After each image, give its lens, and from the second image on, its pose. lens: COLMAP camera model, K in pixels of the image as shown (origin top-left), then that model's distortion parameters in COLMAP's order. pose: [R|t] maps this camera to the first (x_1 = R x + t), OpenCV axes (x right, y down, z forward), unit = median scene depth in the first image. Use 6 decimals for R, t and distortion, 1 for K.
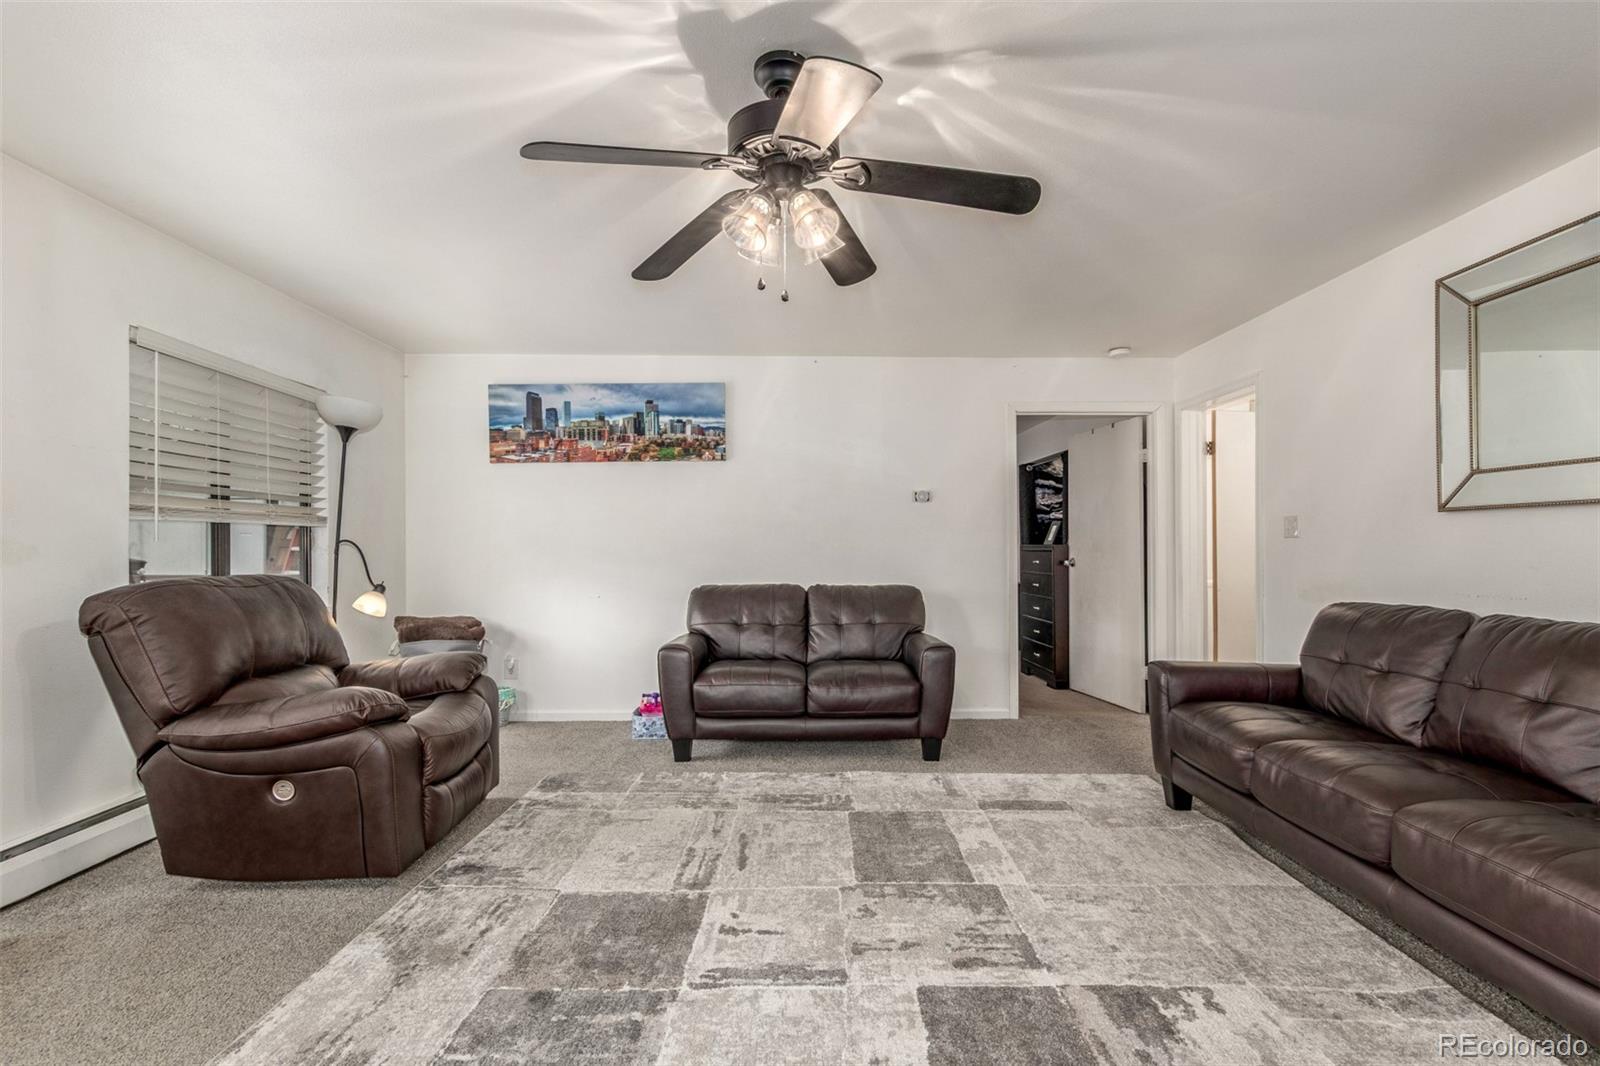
lens RADIAL K [[731.0, 0, 807.5], [0, 731.0, 539.4], [0, 0, 1]] dist [0.004200, -0.000712]
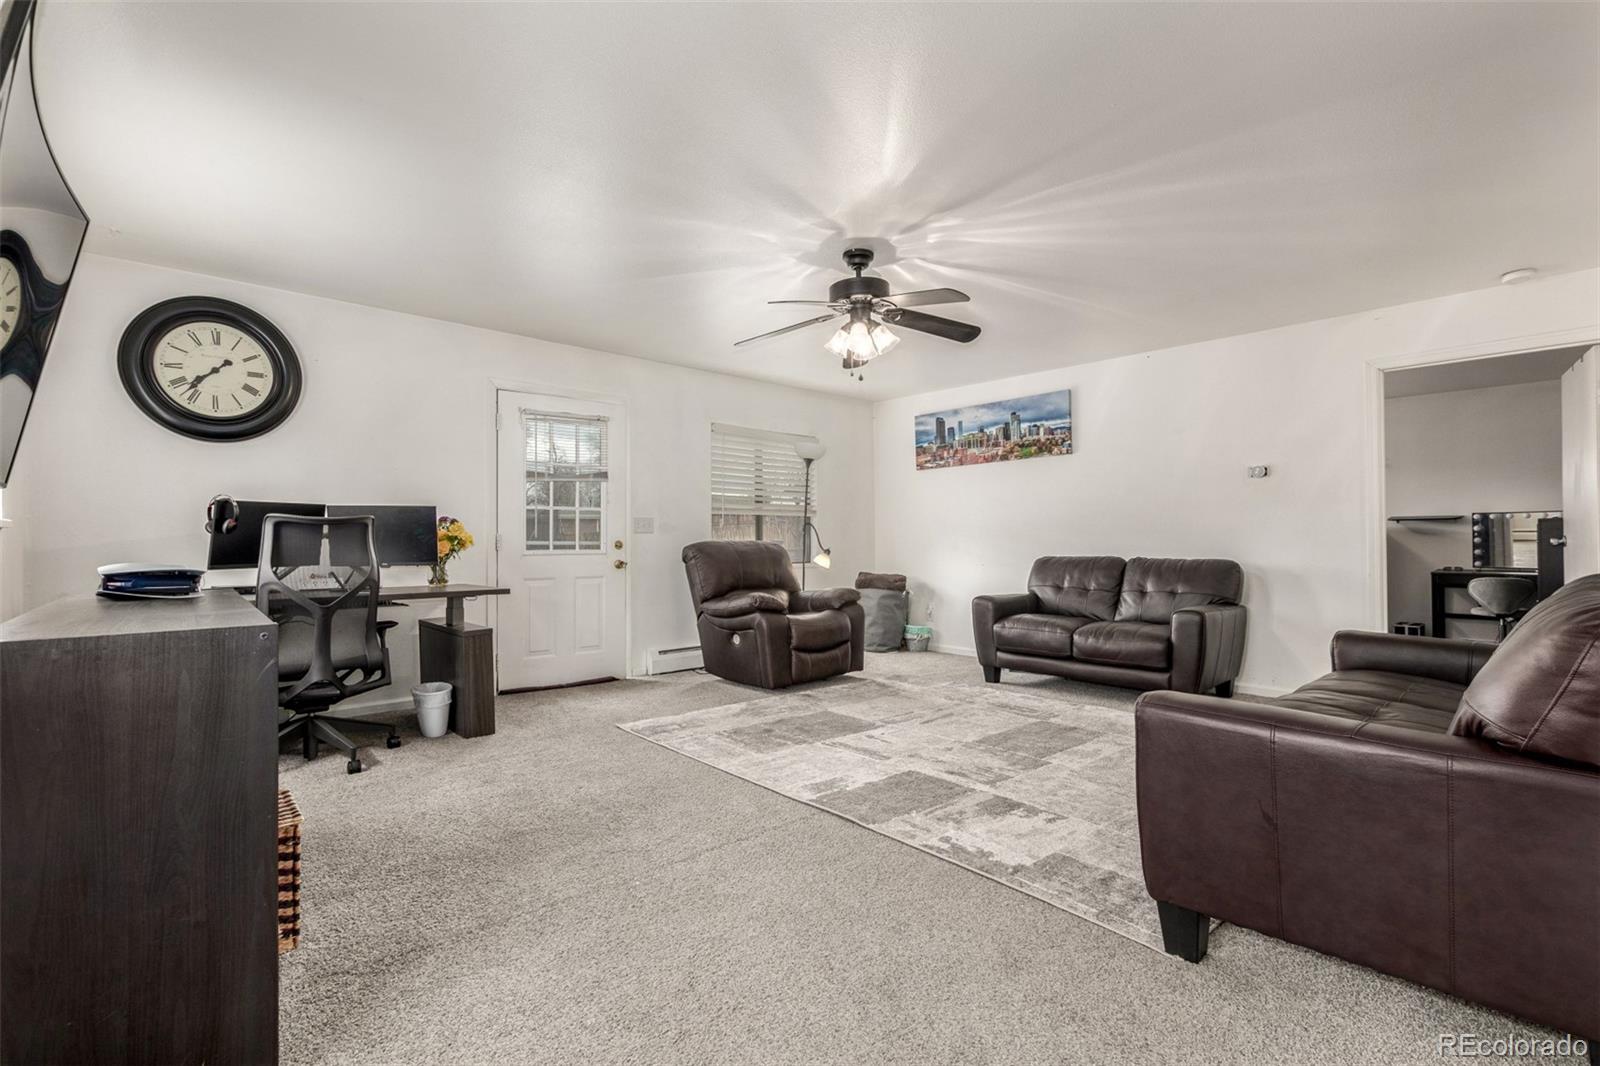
lens RADIAL K [[731.0, 0, 805.1], [0, 731.0, 535.3], [0, 0, 1]] dist [0.004200, -0.000712]
pose [[0.664465, -0.006918, -0.747287, 0.776278], [0.009594, 0.999954, -0.000726, 0.035935], [0.747258, -0.006687, 0.664501, -0.198086]]
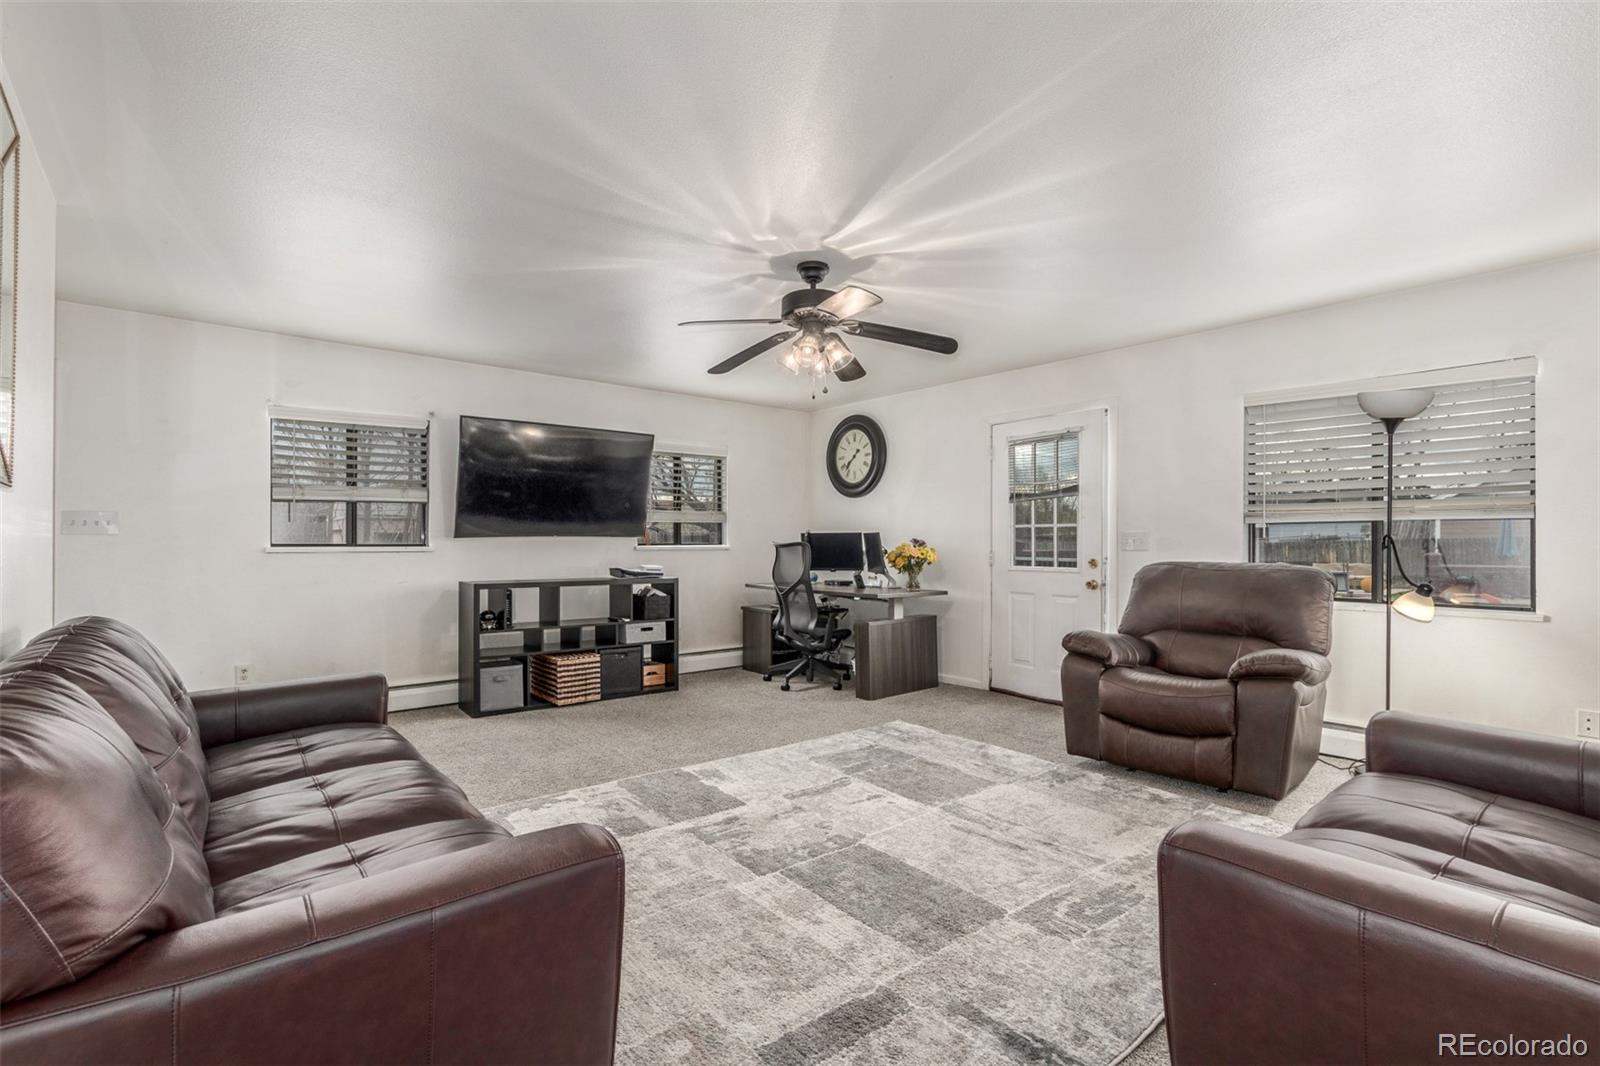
lens RADIAL K [[731.0, 0, 789.2], [0, 731.0, 533.9], [0, 0, 1]] dist [0.004200, -0.000712]
pose [[-0.782281, -0.006761, -0.622889, 0.684602], [0.006798, 0.999789, -0.019390, 0.016023], [0.622888, -0.019403, -0.782070, 1.455339]]
